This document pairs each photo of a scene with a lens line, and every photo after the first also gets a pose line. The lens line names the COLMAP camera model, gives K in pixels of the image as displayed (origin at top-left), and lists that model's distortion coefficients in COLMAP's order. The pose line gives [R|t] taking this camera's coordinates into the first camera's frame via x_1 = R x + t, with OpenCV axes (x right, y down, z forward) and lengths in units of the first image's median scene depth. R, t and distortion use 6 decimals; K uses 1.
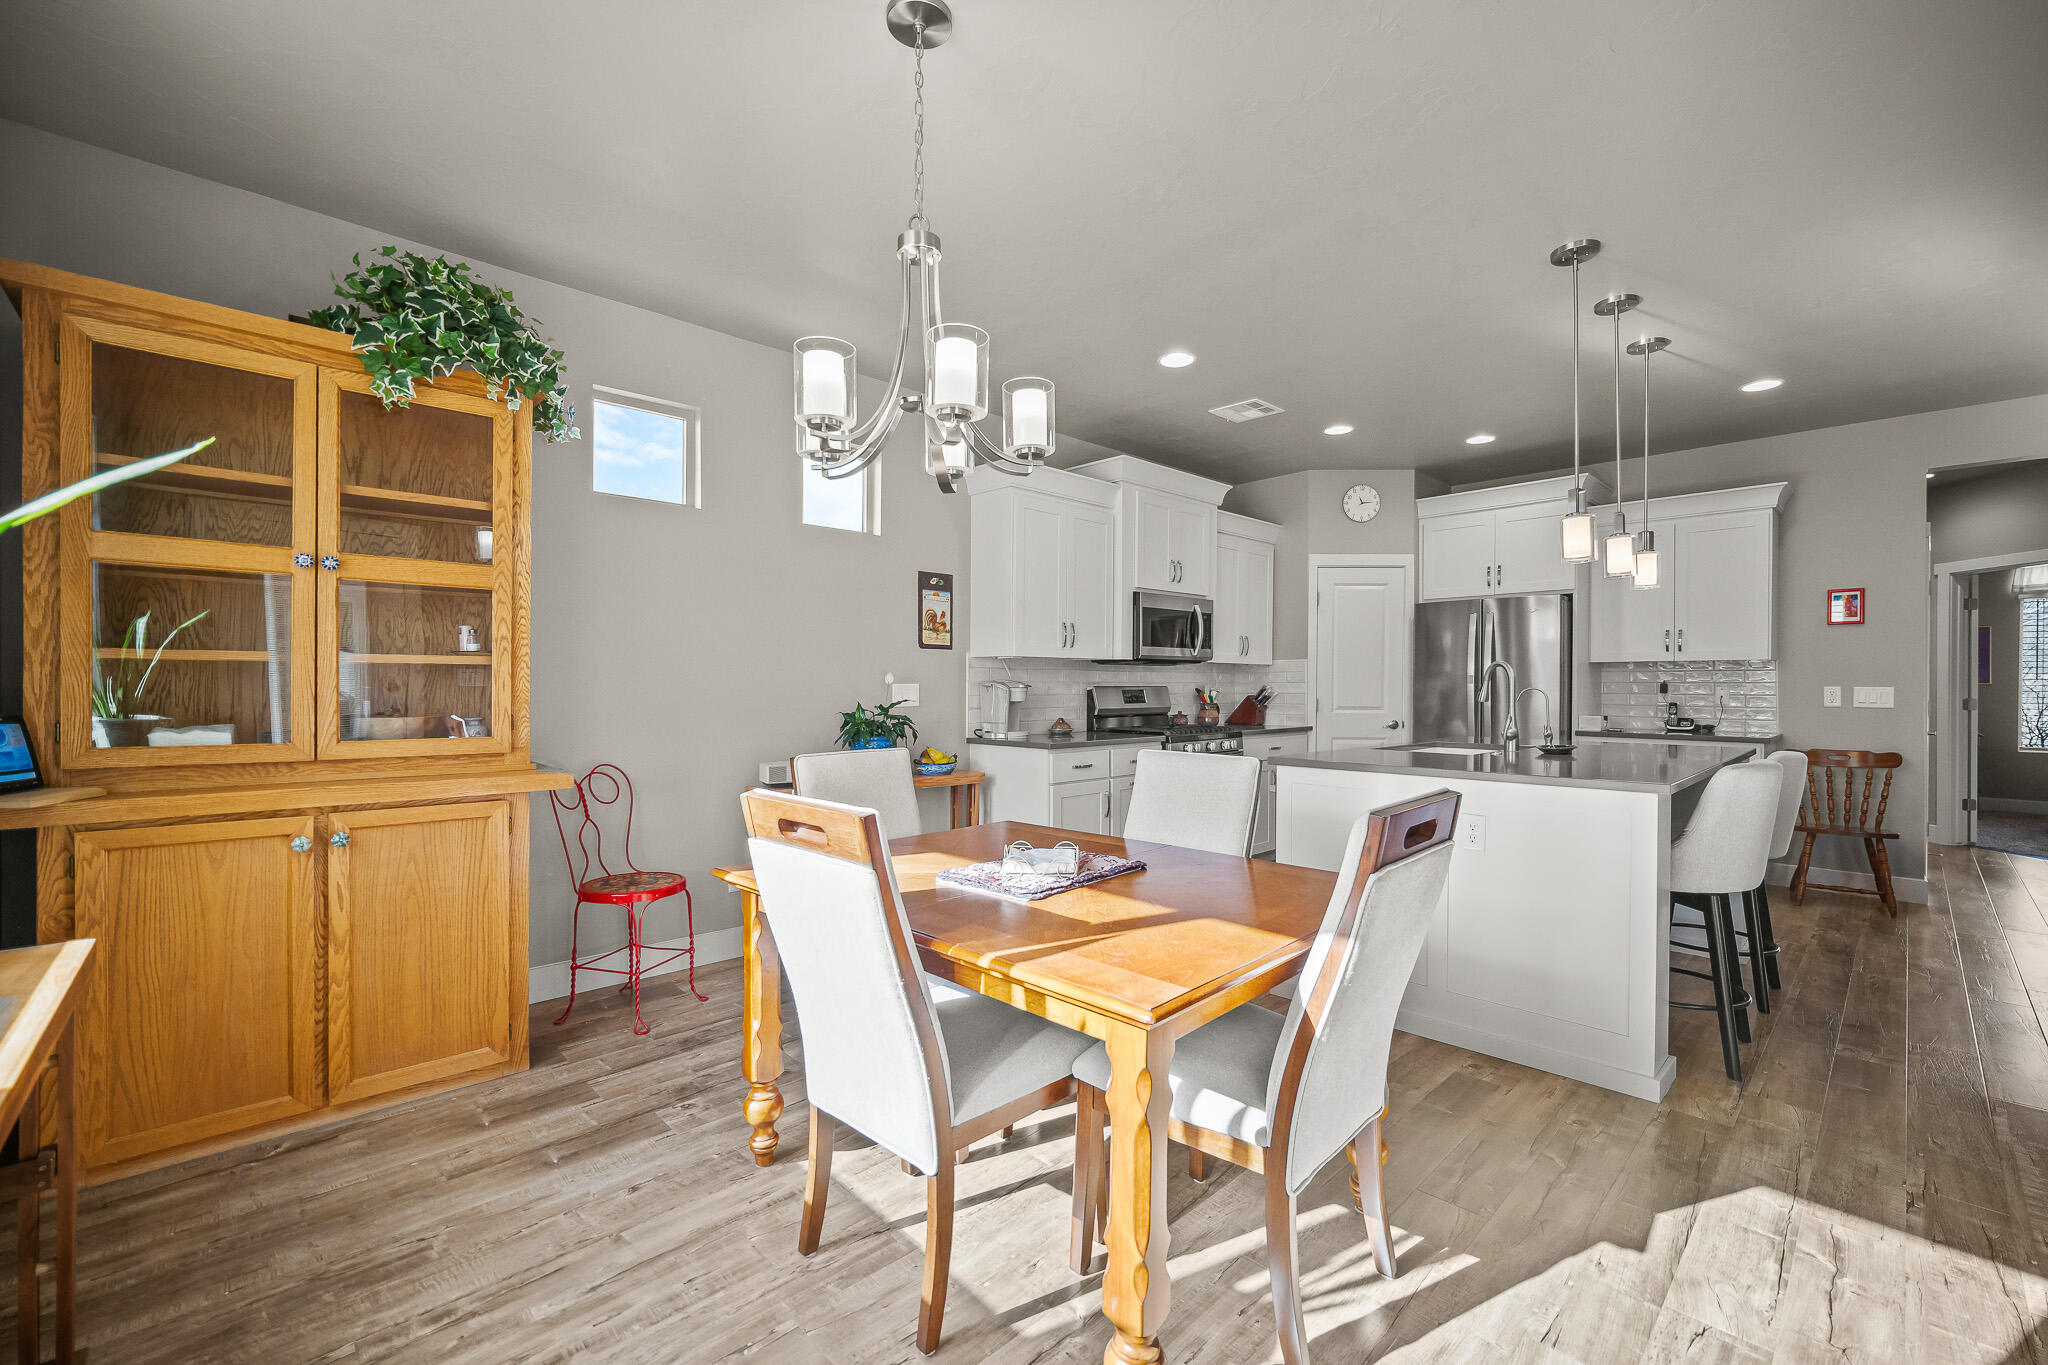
lens RADIAL K [[844.5, 0, 1023.5], [0, 844.5, 691.0], [0, 0, 1]] dist [-0.007905, -0.000448]
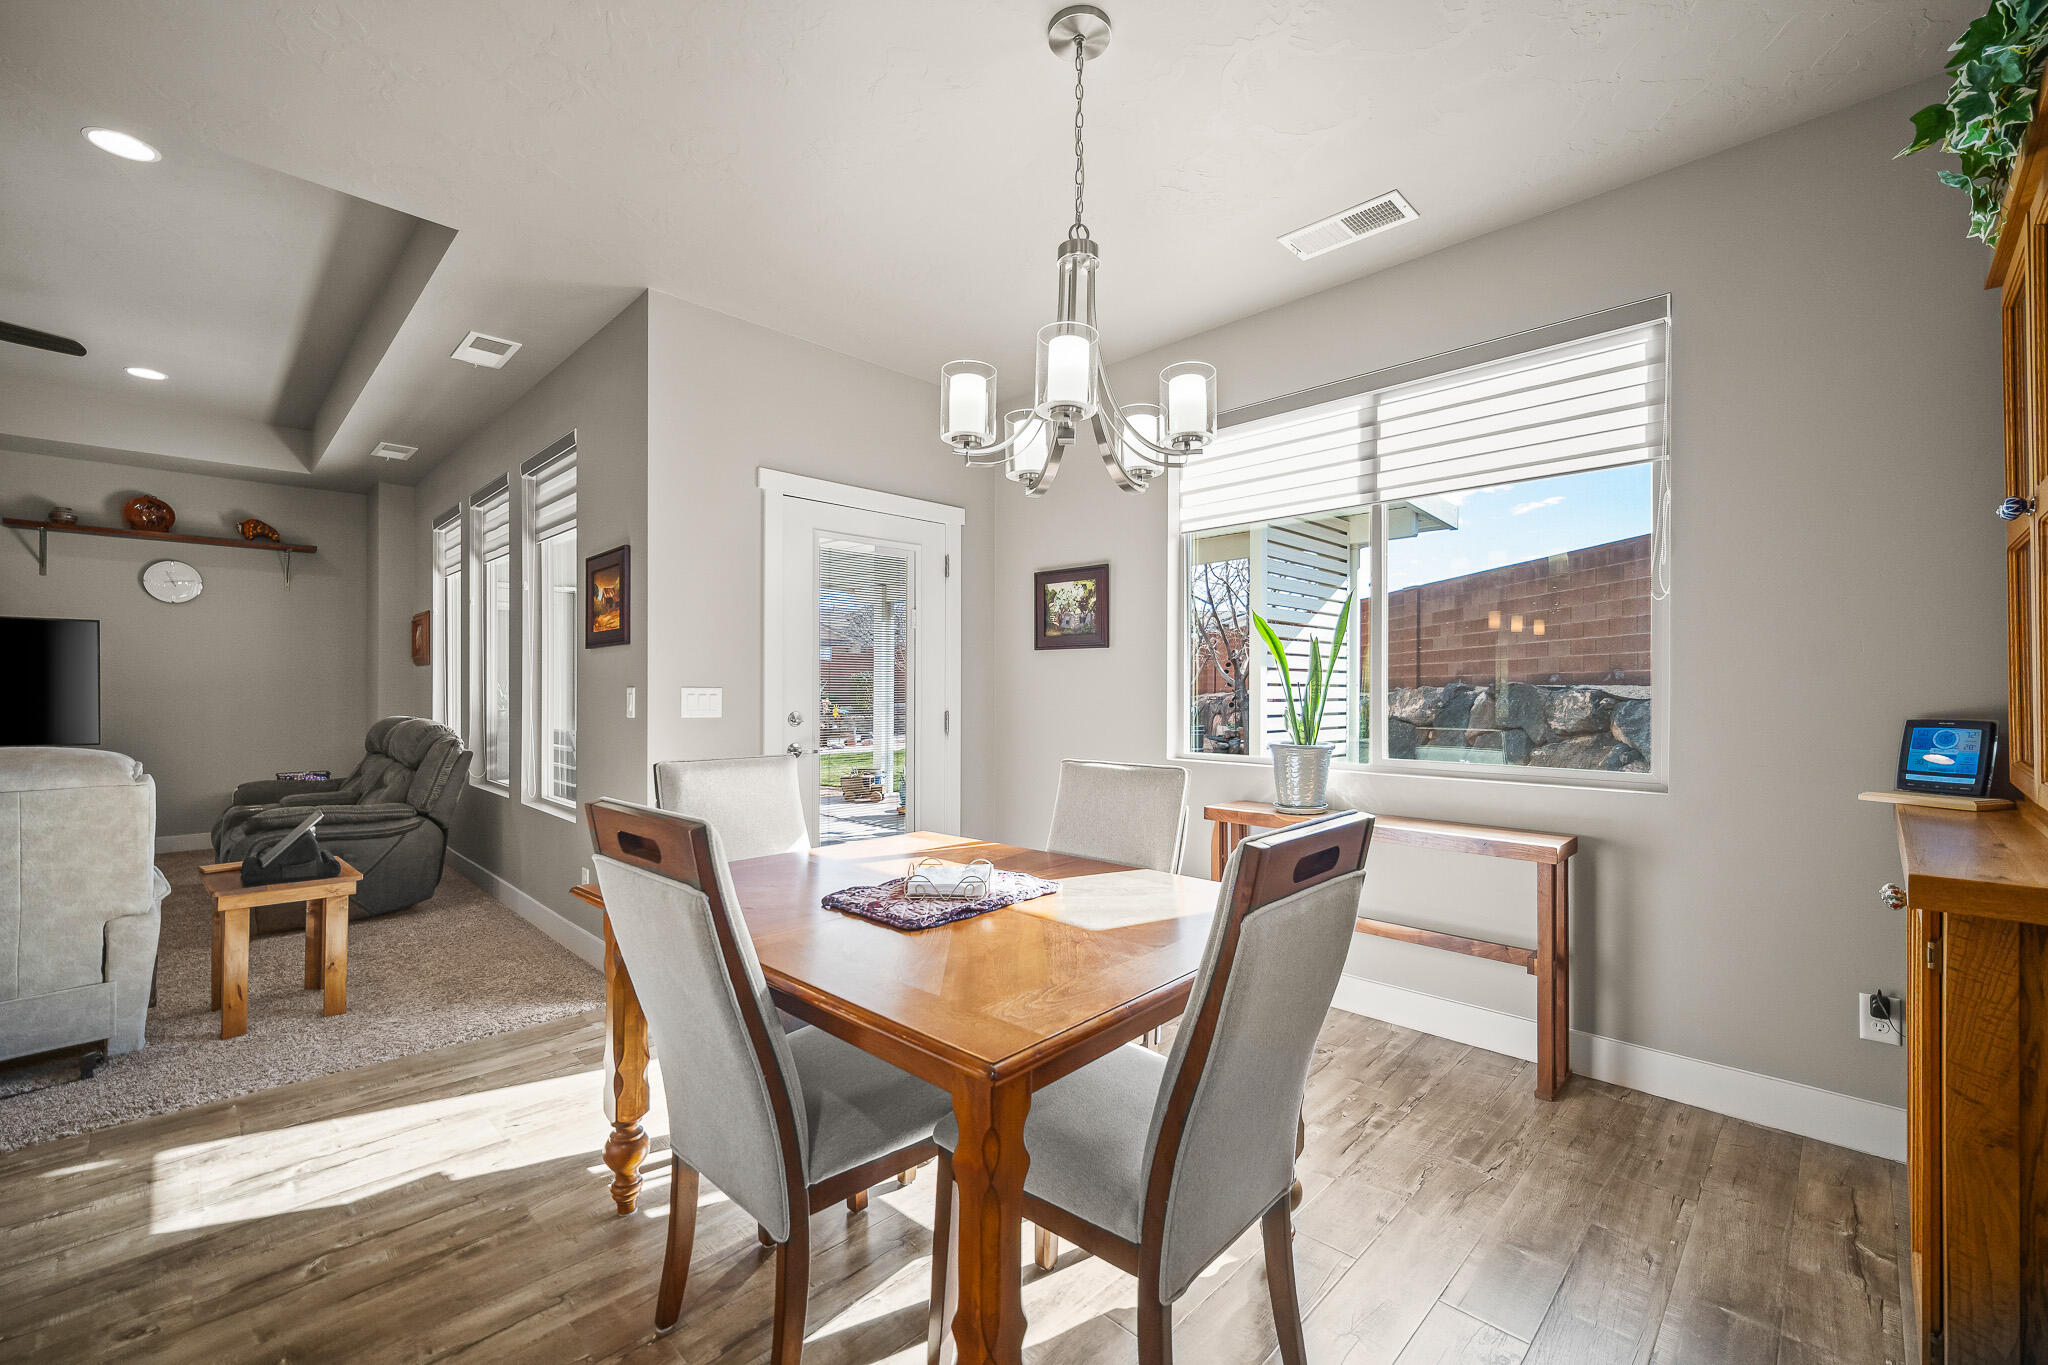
lens RADIAL K [[844.5, 0, 1034.7], [0, 844.5, 712.5], [0, 0, 1]] dist [-0.007905, -0.000448]
pose [[-0.999051, -0.002820, -0.043460, -0.010538], [-0.004292, 0.999419, 0.033816, -0.004996], [0.043339, 0.033970, -0.998483, 0.759261]]
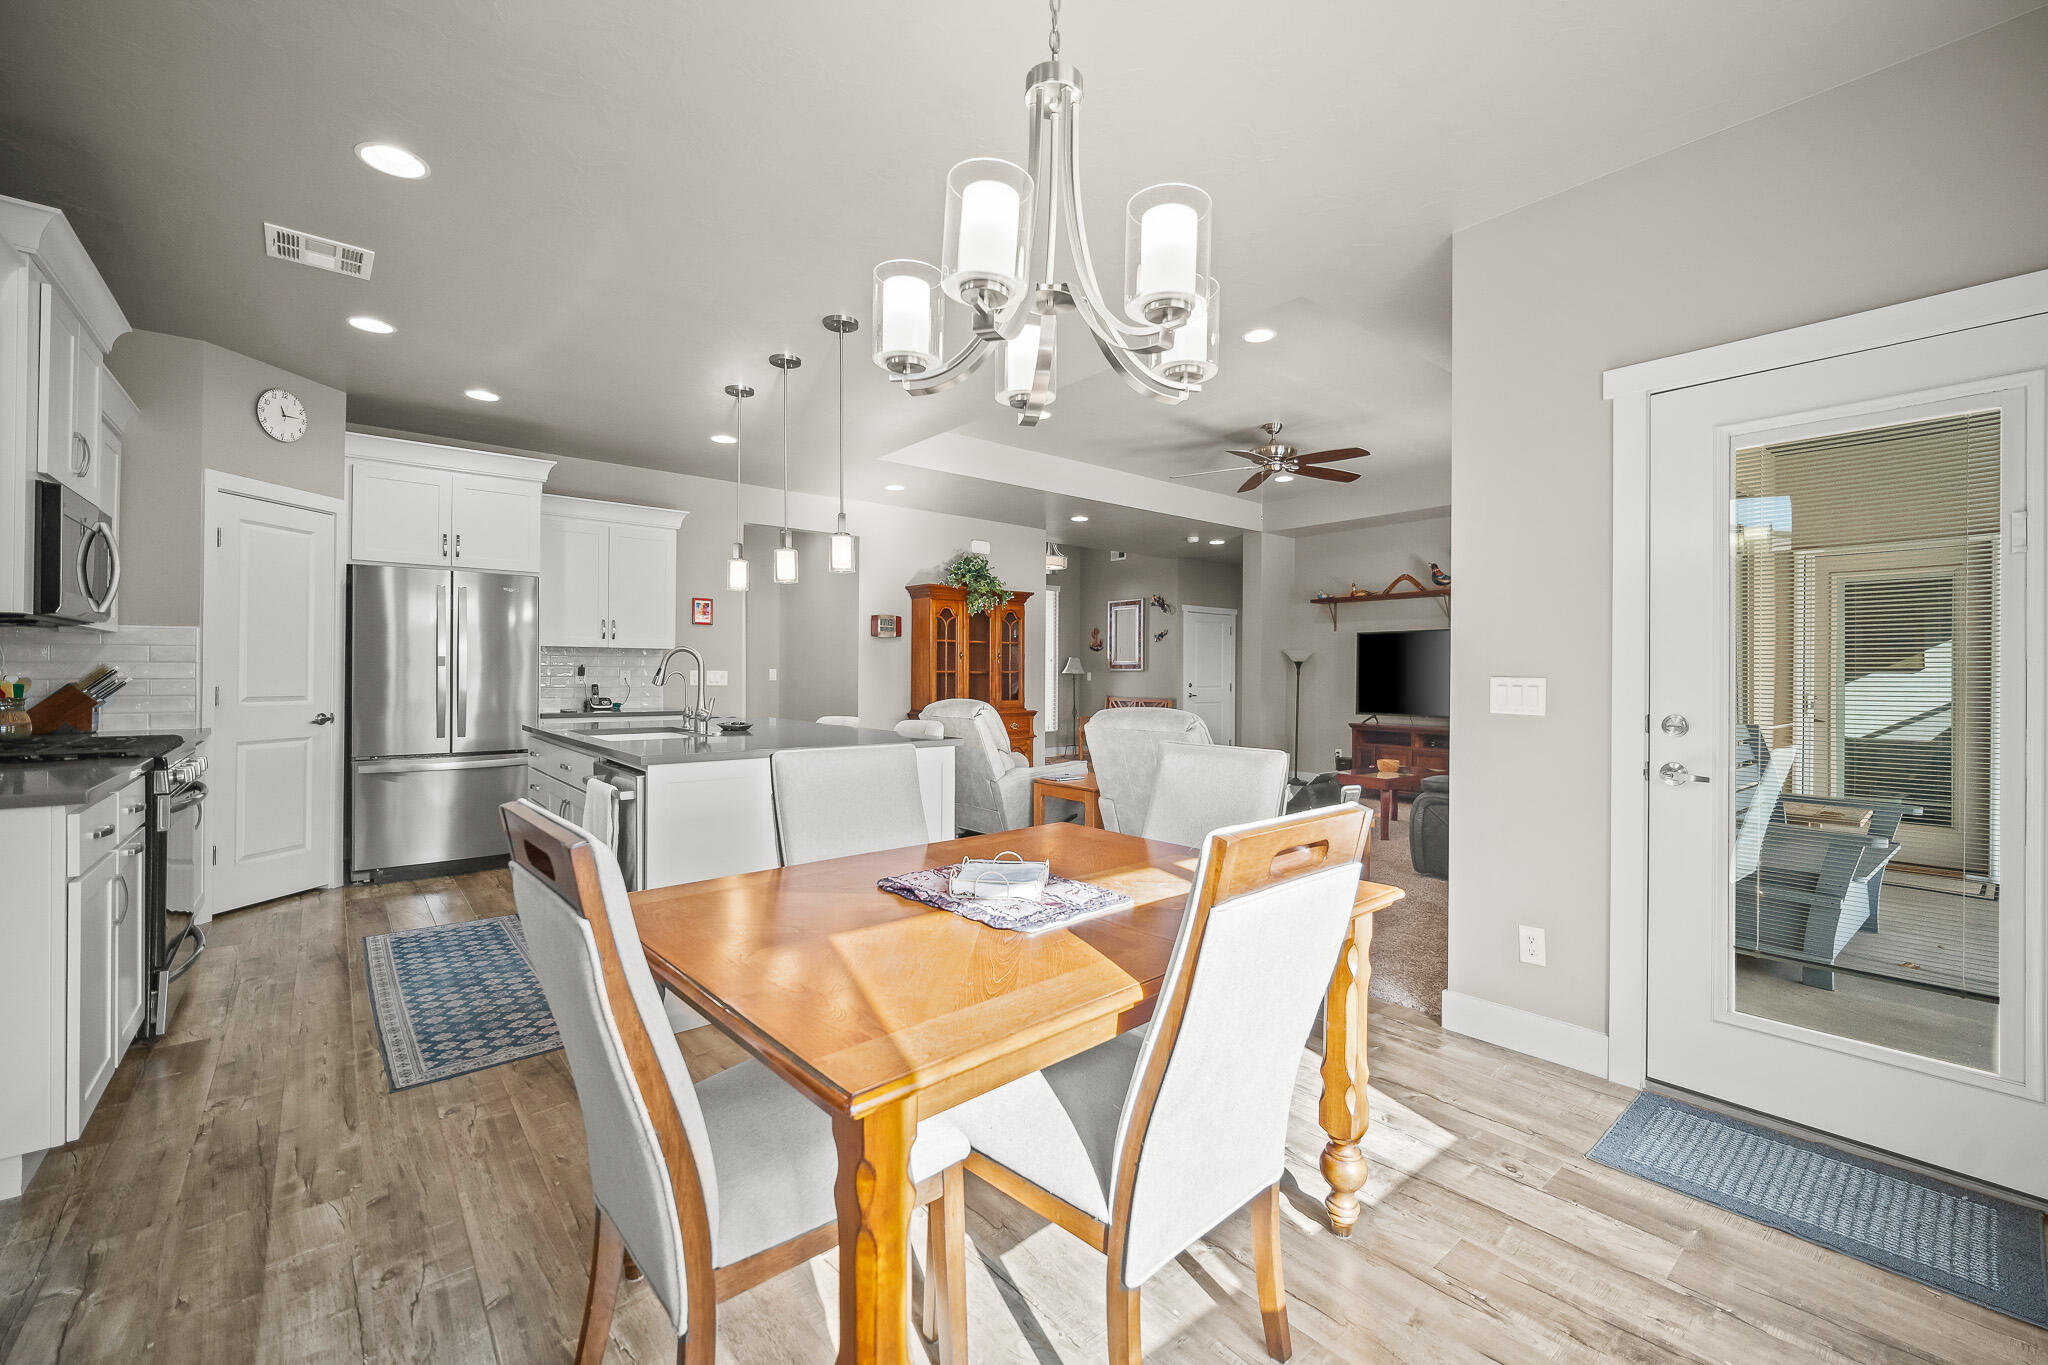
lens RADIAL K [[844.5, 0, 1034.1], [0, 844.5, 689.1], [0, 0, 1]] dist [-0.007905, -0.000448]
pose [[0.057803, -0.022088, 0.998084, -0.330644], [-0.002652, 0.999748, 0.022278, -0.006346], [-0.998325, -0.003935, 0.057729, 0.364201]]
